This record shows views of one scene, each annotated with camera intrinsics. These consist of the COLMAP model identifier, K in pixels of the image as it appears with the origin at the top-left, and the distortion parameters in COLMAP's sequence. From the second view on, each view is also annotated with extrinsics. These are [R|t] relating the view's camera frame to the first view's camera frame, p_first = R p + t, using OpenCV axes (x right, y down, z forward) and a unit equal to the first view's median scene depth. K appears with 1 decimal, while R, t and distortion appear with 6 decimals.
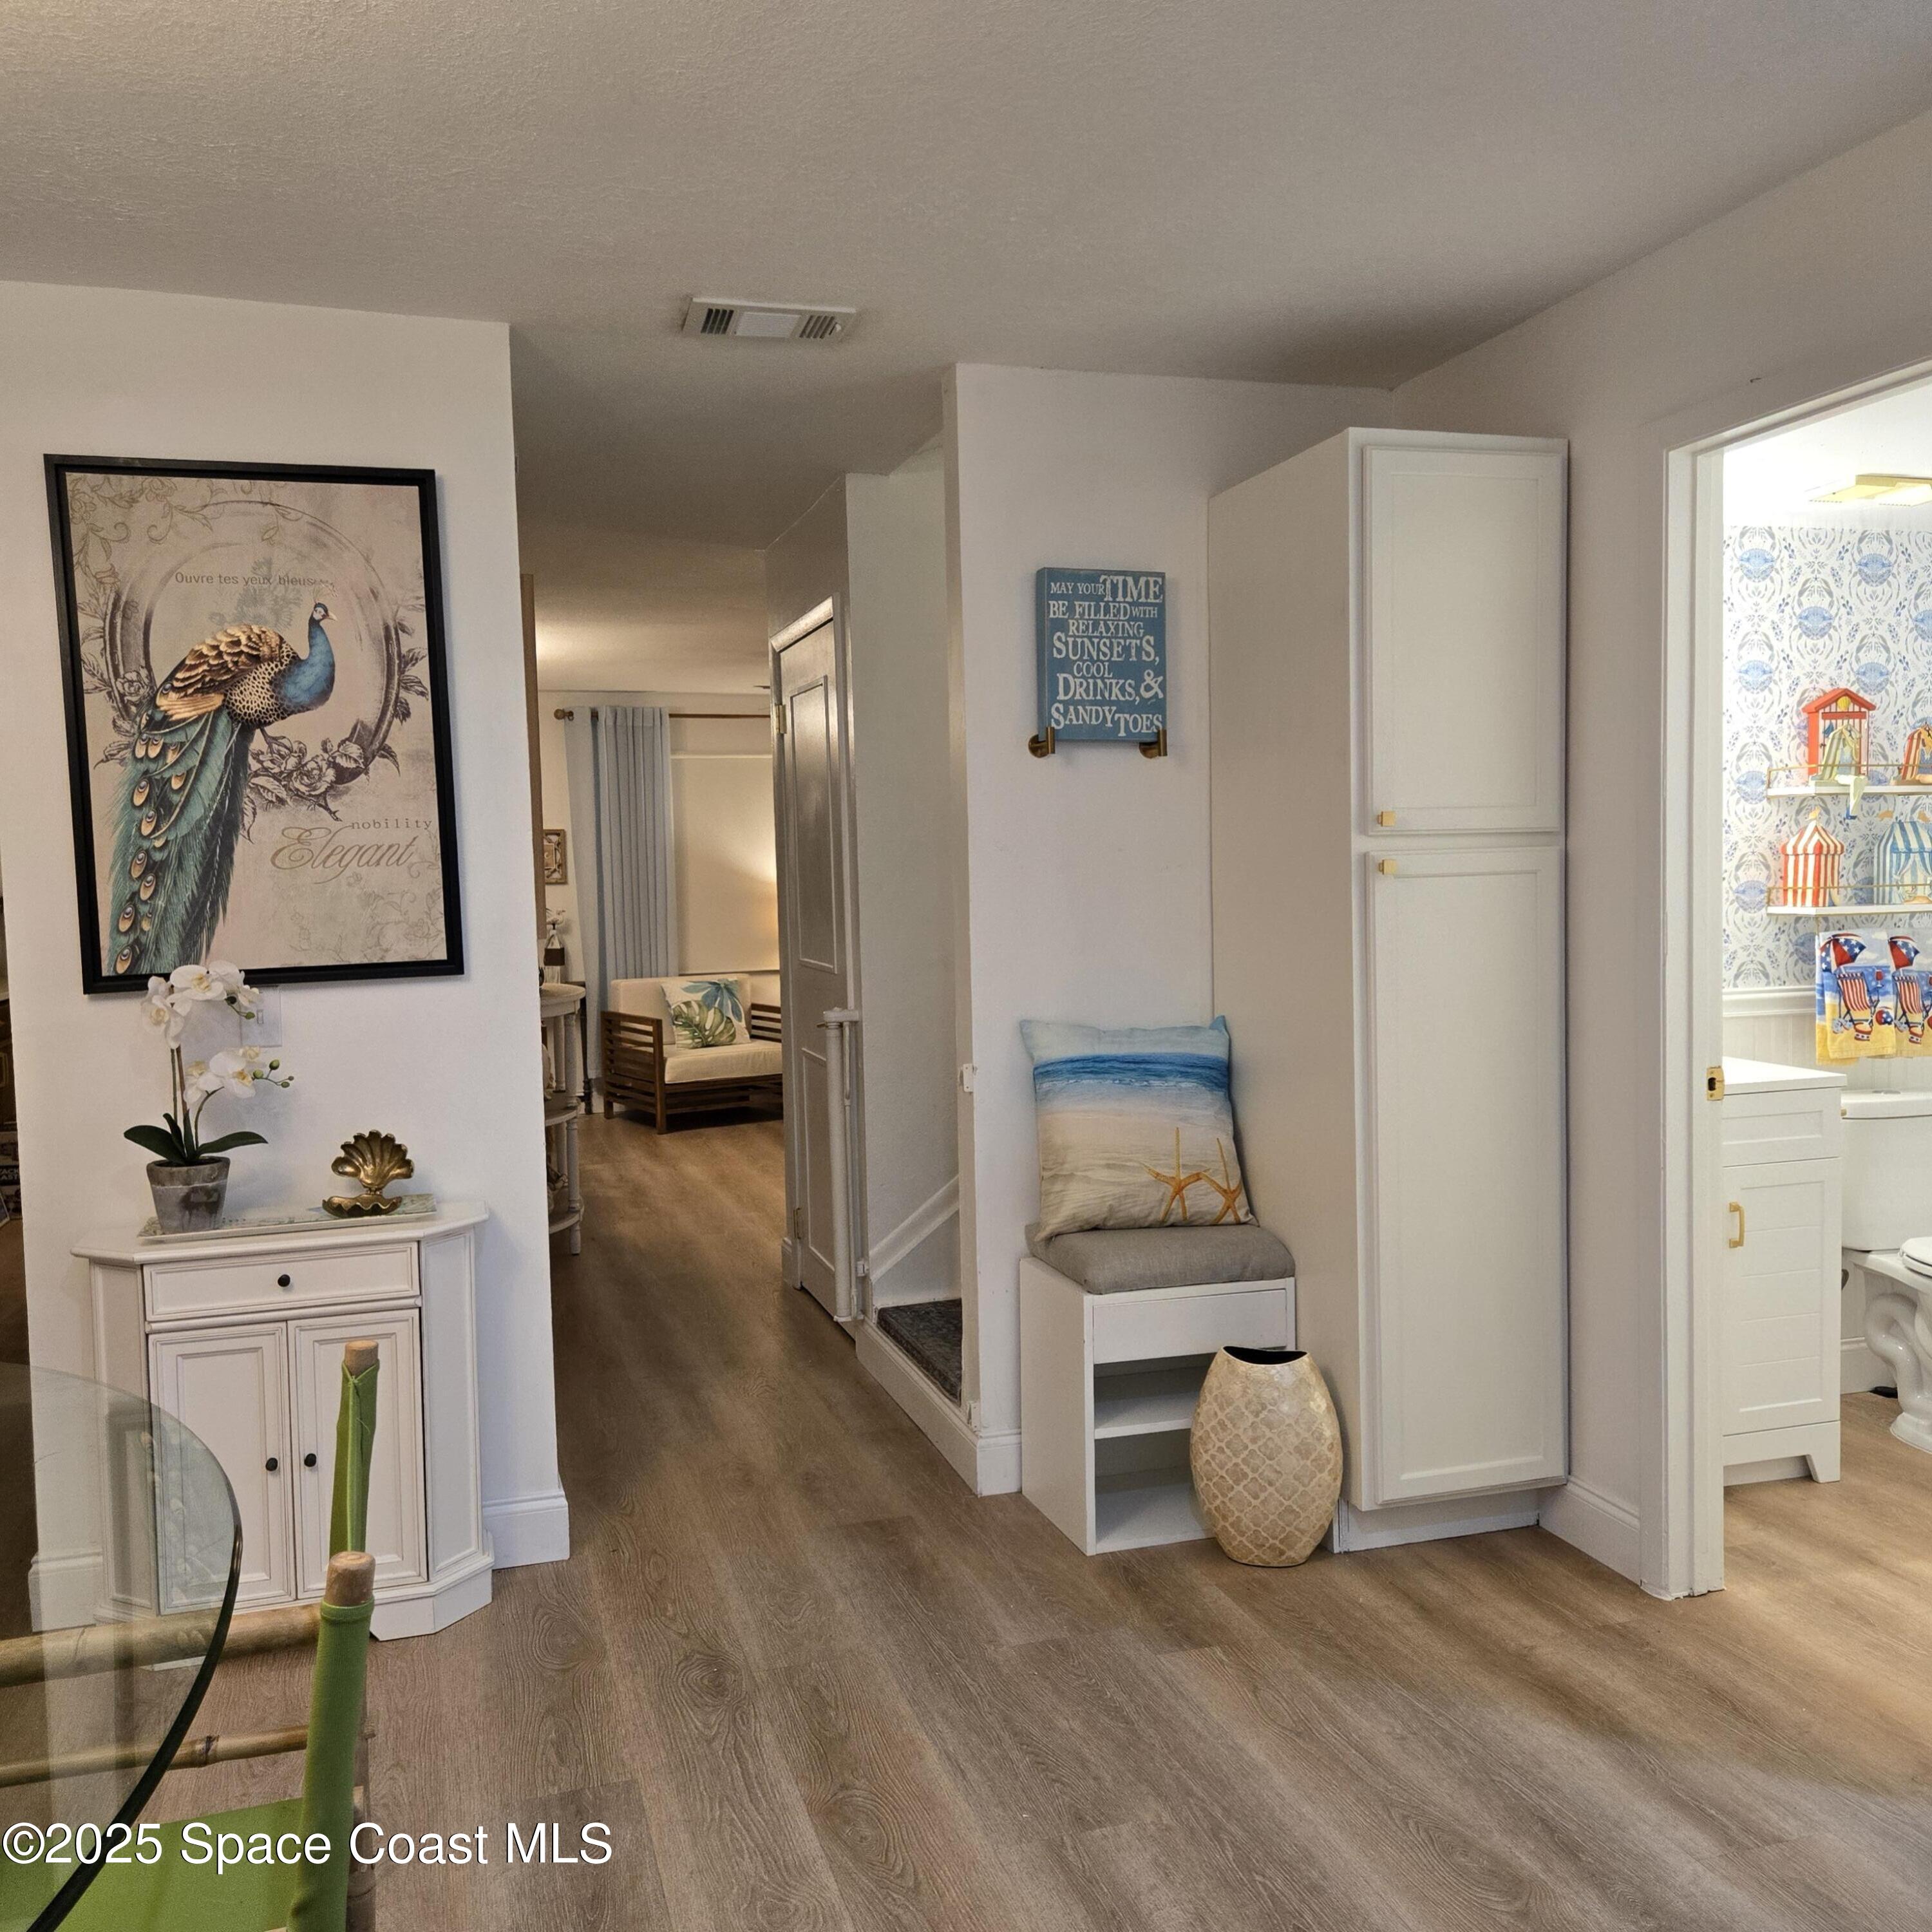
lens RADIAL K [[1721.1, 0, 972.7], [0, 1721.1, 969.7], [0, 0, 1]] dist [0.047390, -0.029219]
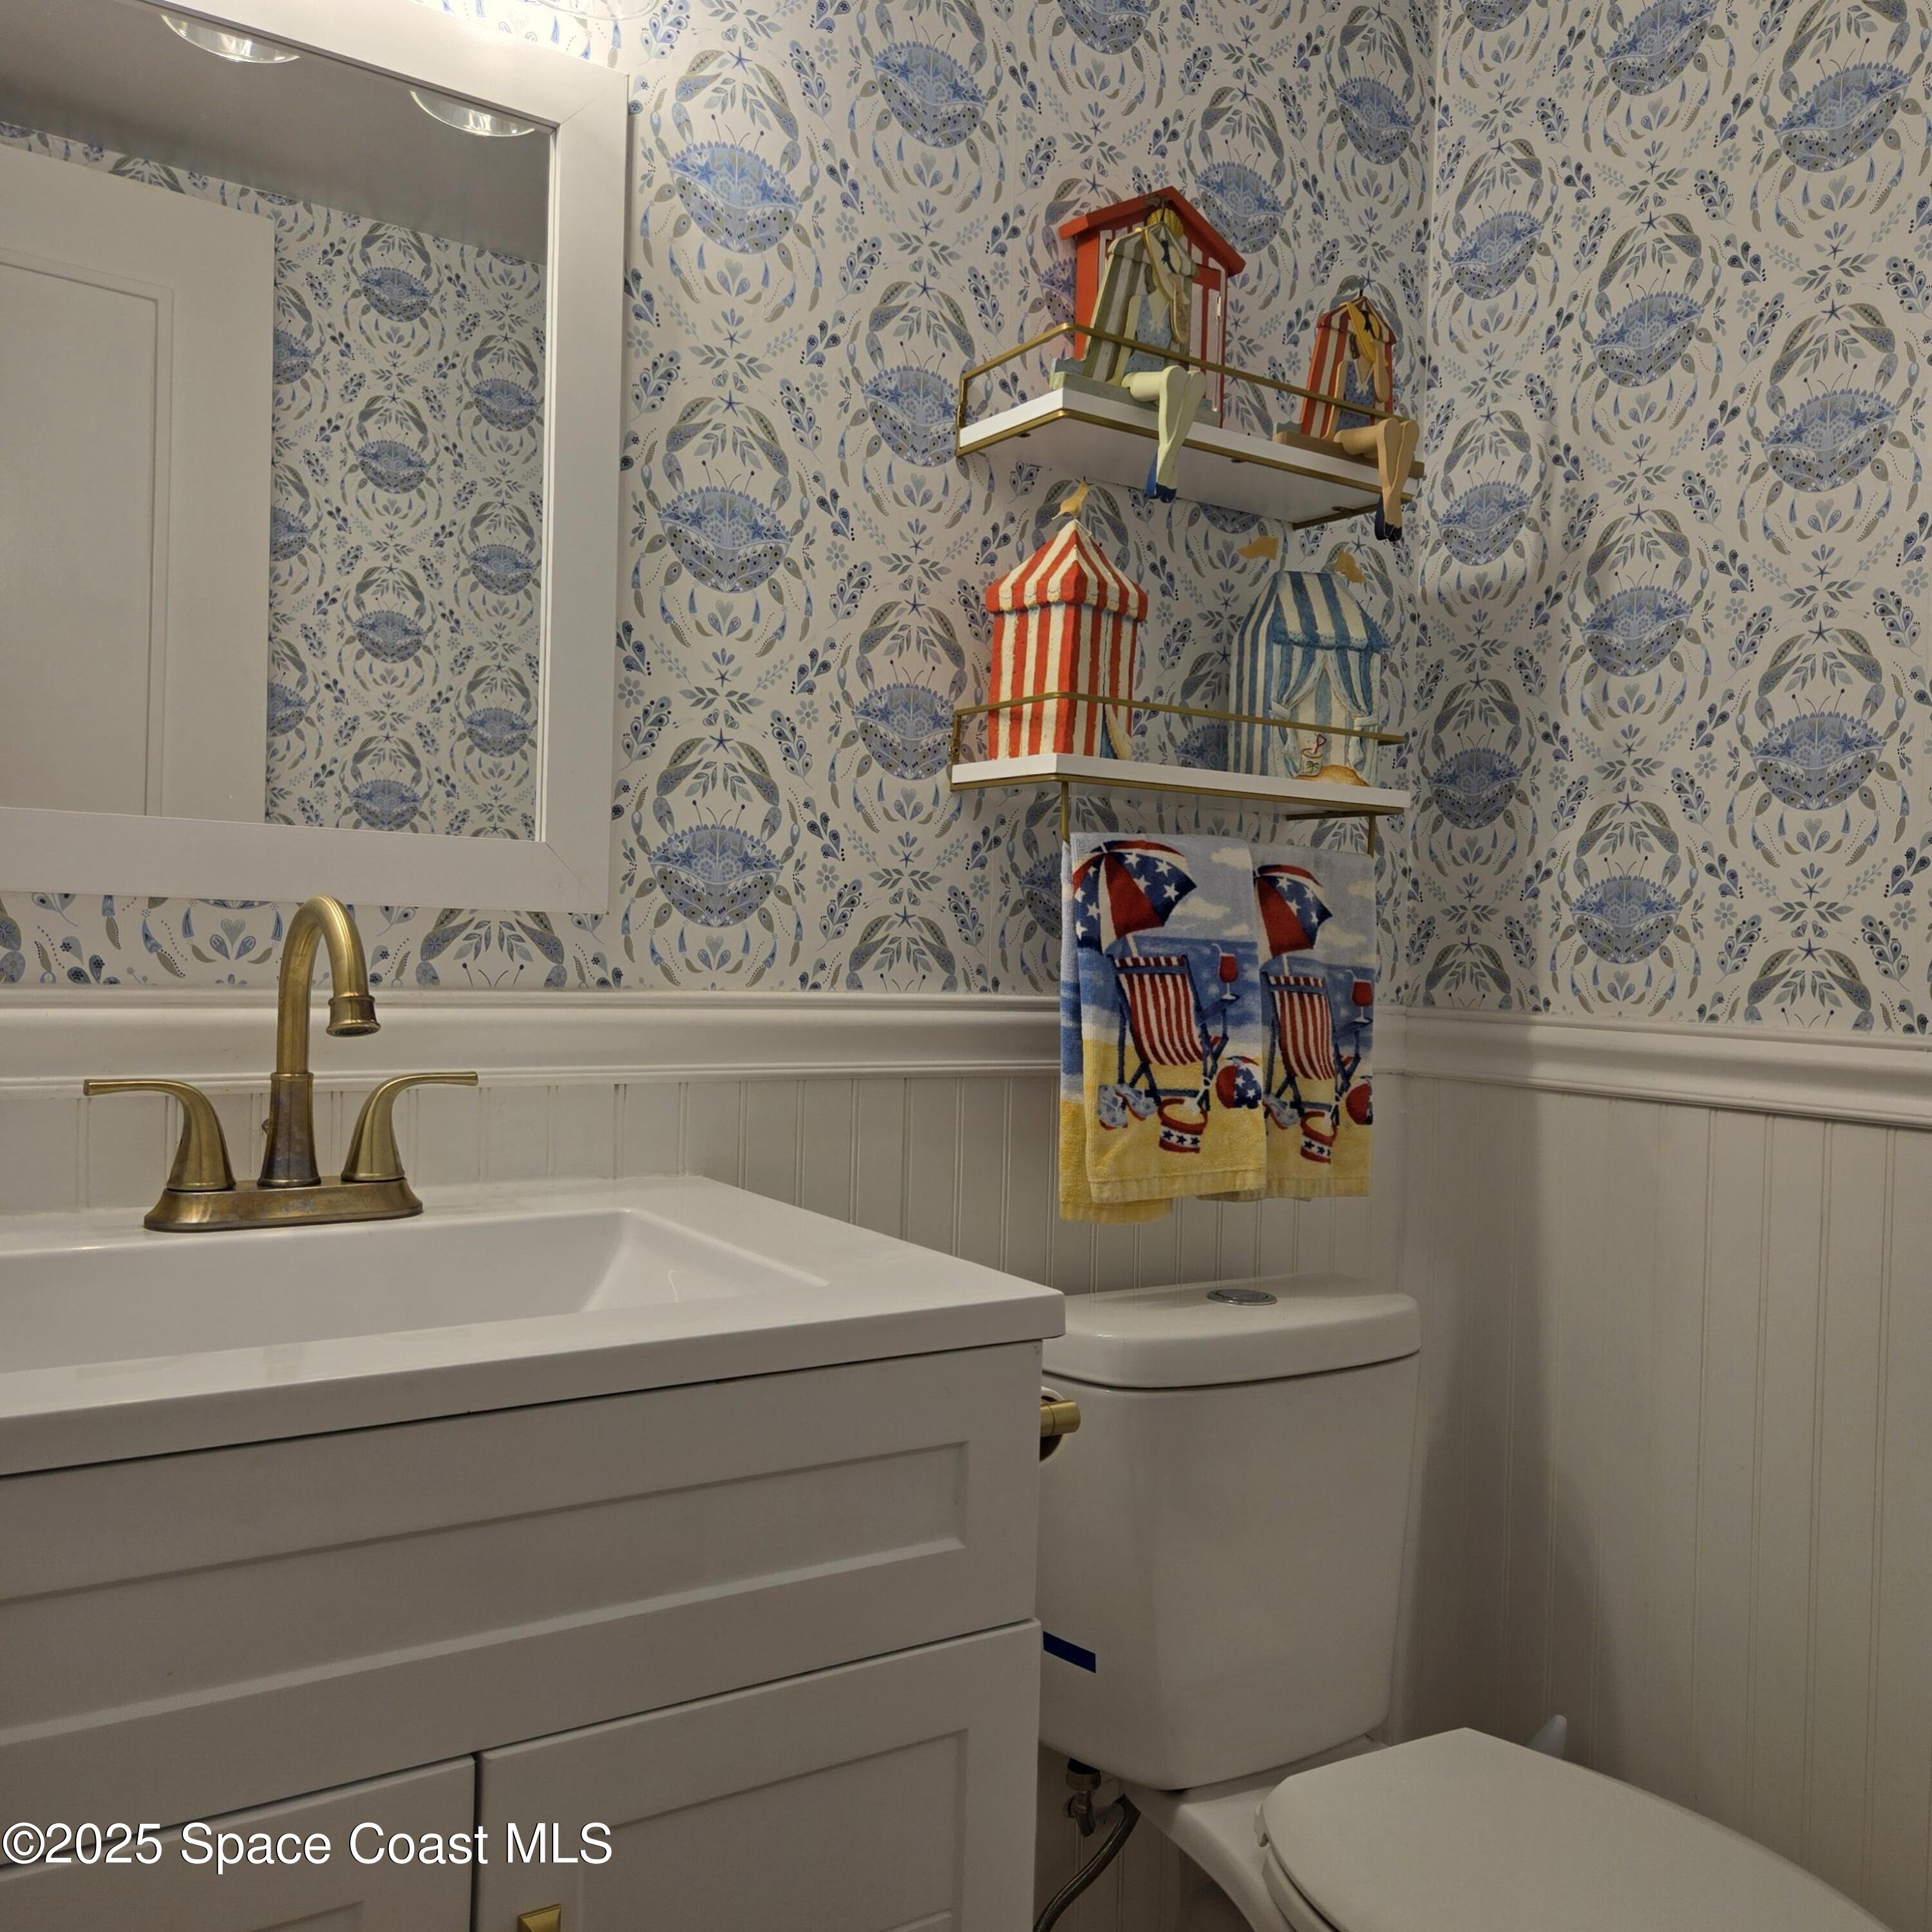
lens RADIAL K [[1721.1, 0, 962.7], [0, 1721.1, 966.6], [0, 0, 1]] dist [0.047390, -0.029219]
pose [[0.959854, 0.046623, 0.276597, 0.369489], [-0.033106, 0.998027, -0.053340, 0.023433], [-0.278538, 0.042042, 0.959505, 0.673574]]
